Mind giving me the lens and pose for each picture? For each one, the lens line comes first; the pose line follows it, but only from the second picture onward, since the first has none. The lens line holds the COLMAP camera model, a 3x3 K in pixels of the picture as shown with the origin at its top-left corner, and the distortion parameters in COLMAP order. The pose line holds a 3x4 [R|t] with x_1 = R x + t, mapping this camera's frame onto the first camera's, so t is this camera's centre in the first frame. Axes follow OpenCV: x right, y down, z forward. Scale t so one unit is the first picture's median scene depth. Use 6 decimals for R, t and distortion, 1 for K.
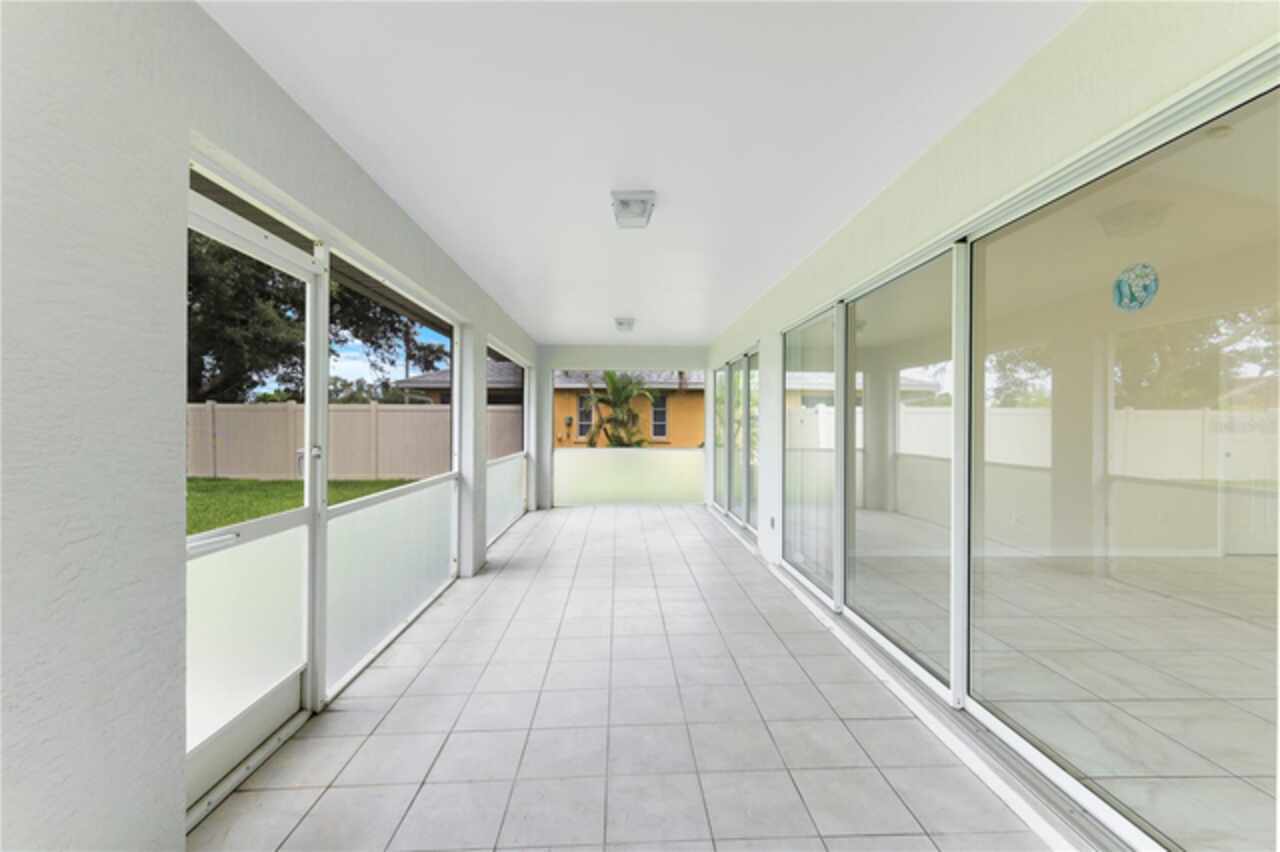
lens RADIAL K [[561.7, 0, 645.3], [0, 561.7, 425.3], [0, 0, 1]] dist [-0.000125, 0.000020]
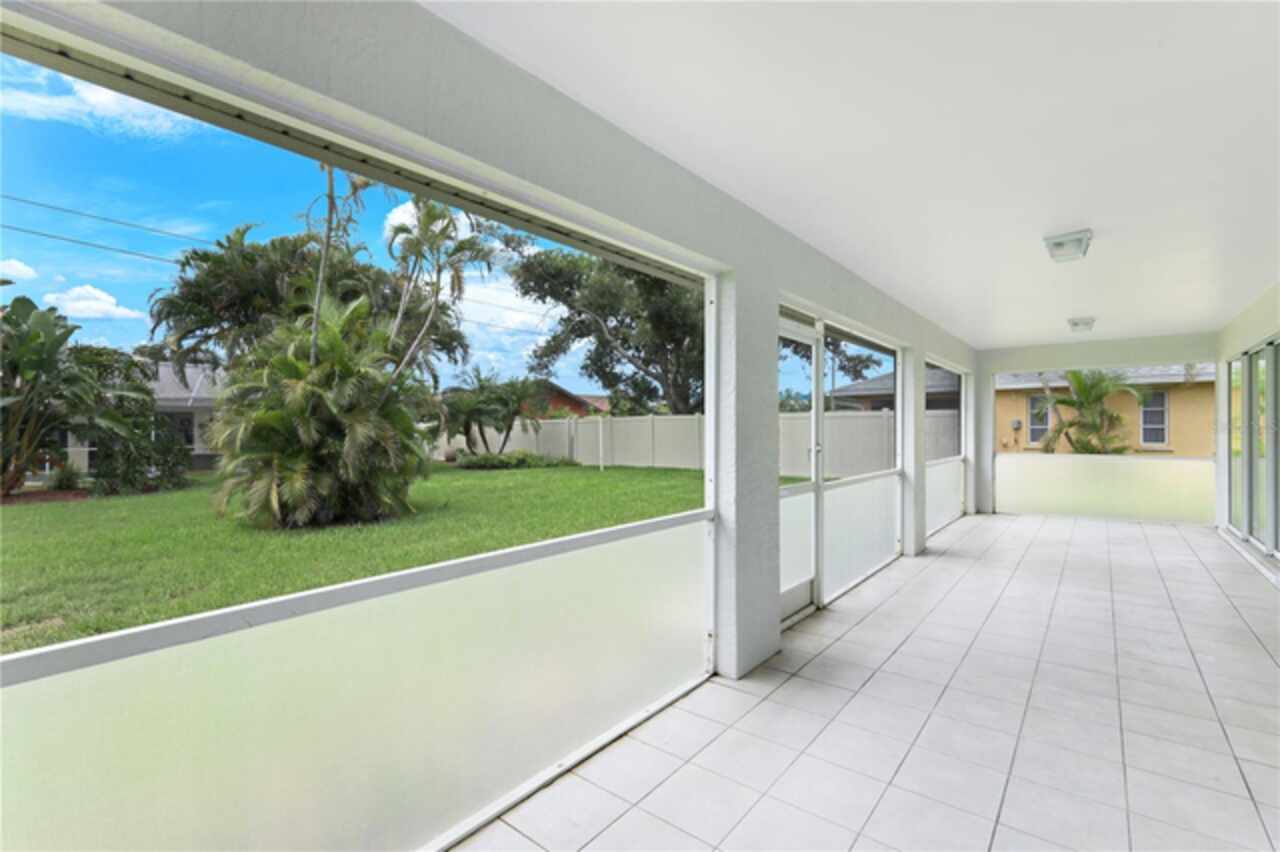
lens RADIAL K [[564.5, 0, 625.0], [0, 564.5, 430.0], [0, 0, 1]] dist [0.001331, -0.000723]
pose [[0.733459, -0.005501, -0.679711, 0.036801], [0.005388, 0.999983, -0.002279, -0.001586], [0.679712, -0.001990, 0.733477, -0.183488]]
